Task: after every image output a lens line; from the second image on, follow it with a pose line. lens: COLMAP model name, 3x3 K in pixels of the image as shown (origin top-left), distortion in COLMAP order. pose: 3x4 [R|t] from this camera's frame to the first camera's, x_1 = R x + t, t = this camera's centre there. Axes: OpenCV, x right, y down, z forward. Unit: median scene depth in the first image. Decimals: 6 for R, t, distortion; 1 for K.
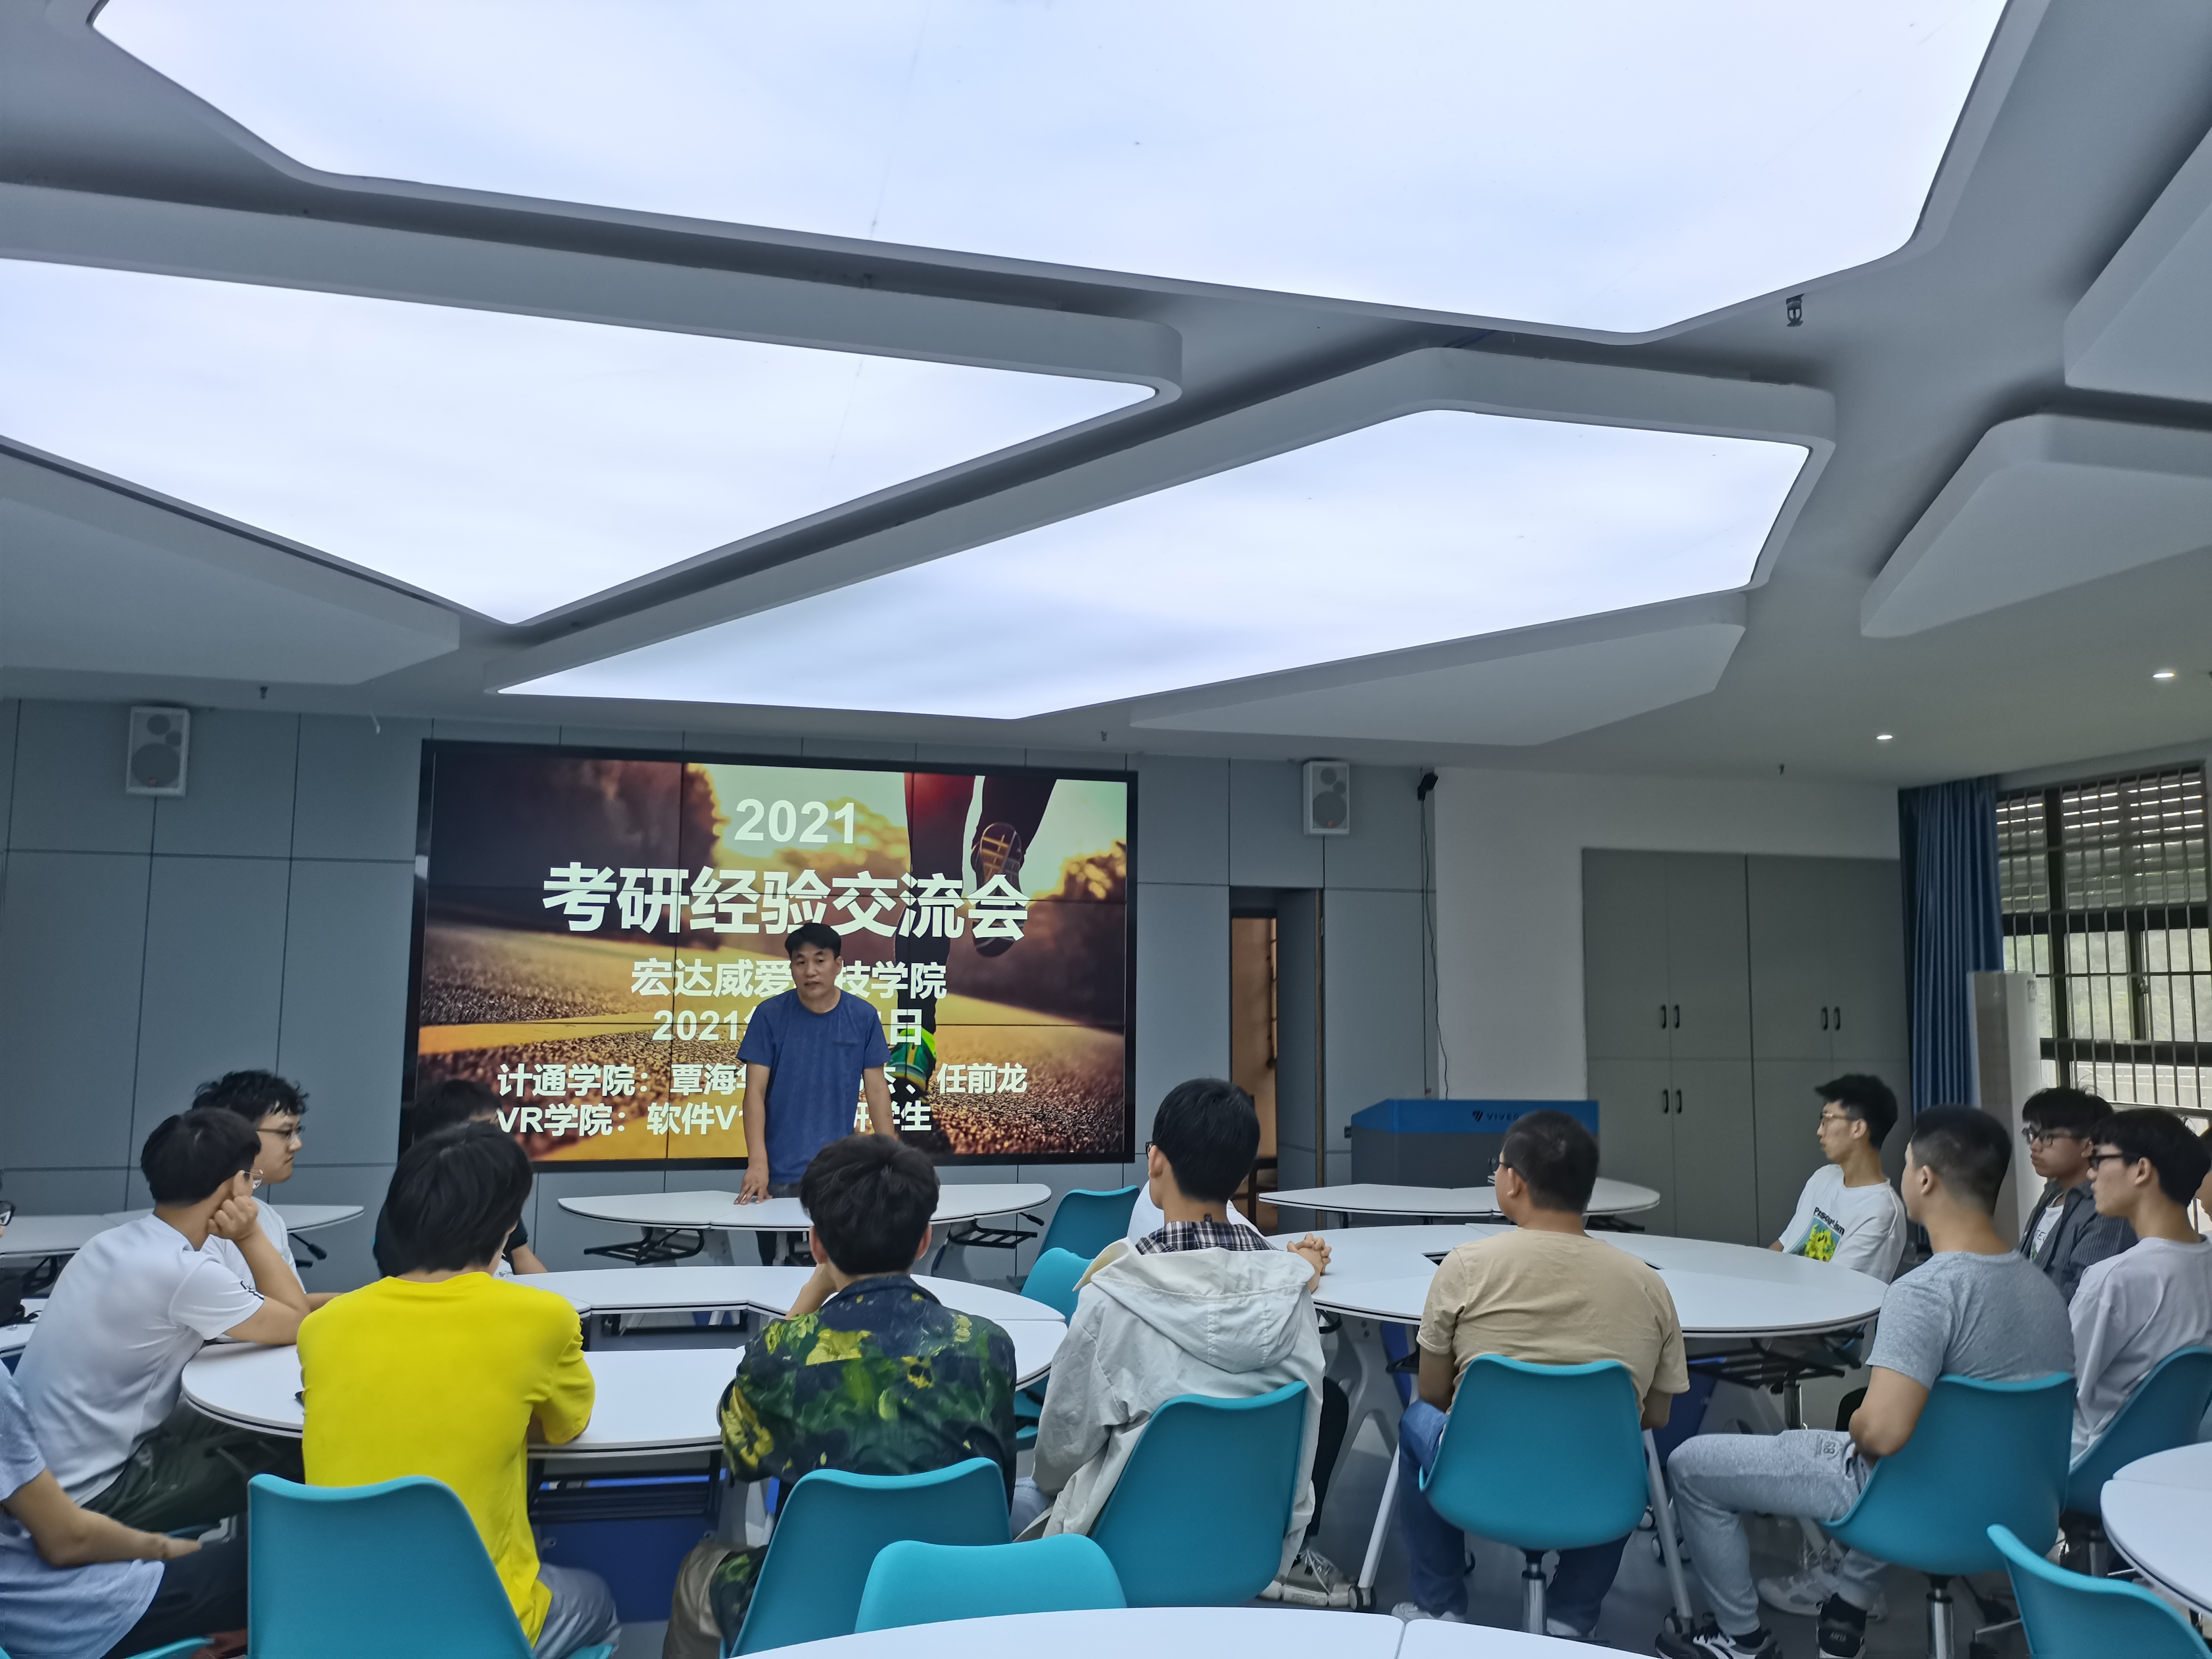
lens RADIAL K [[1691.5, 0, 1108.1], [0, 1691.5, 831.9], [0, 0, 1]] dist [0.026350, 0.004327]
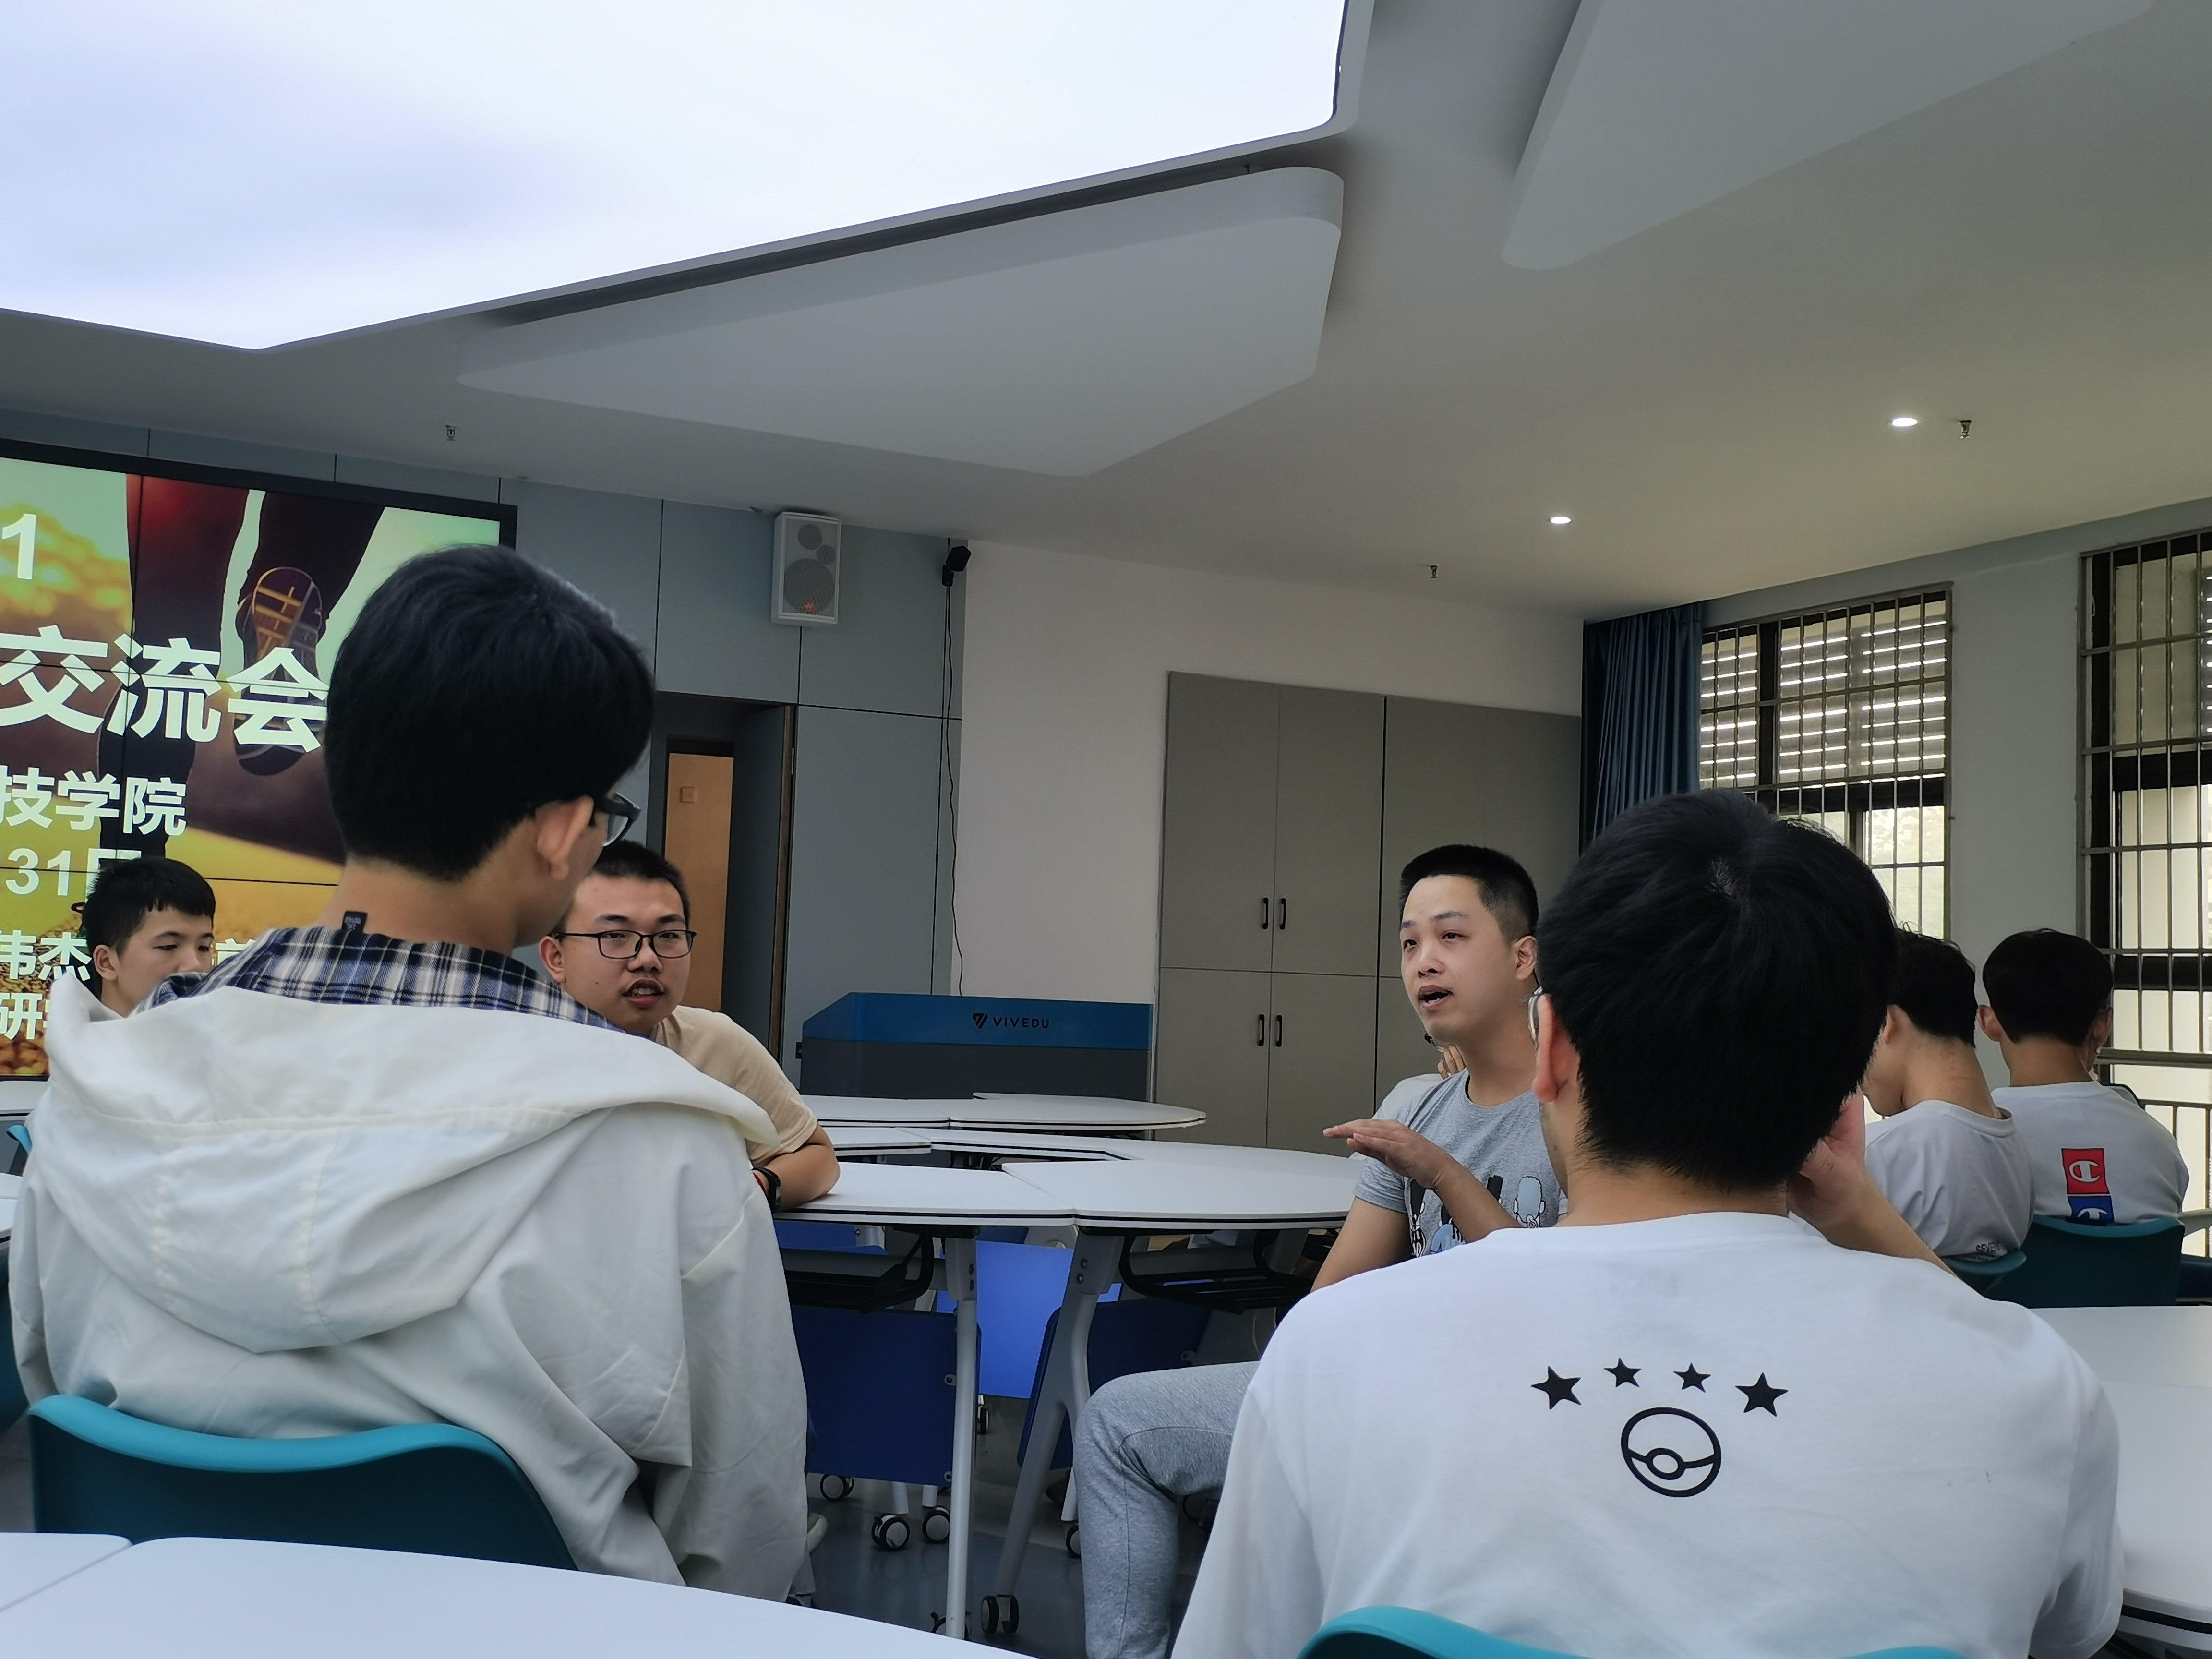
lens RADIAL K [[2185.3, 0, 1105.3], [0, 2185.3, 831.3], [0, 0, 1]] dist [0.014852, 0.000000]
pose [[0.973995, 0.044824, 0.222089, 0.058165], [-0.053296, 0.998056, 0.032298, 0.051629], [-0.220210, -0.043294, 0.974491, 0.121966]]
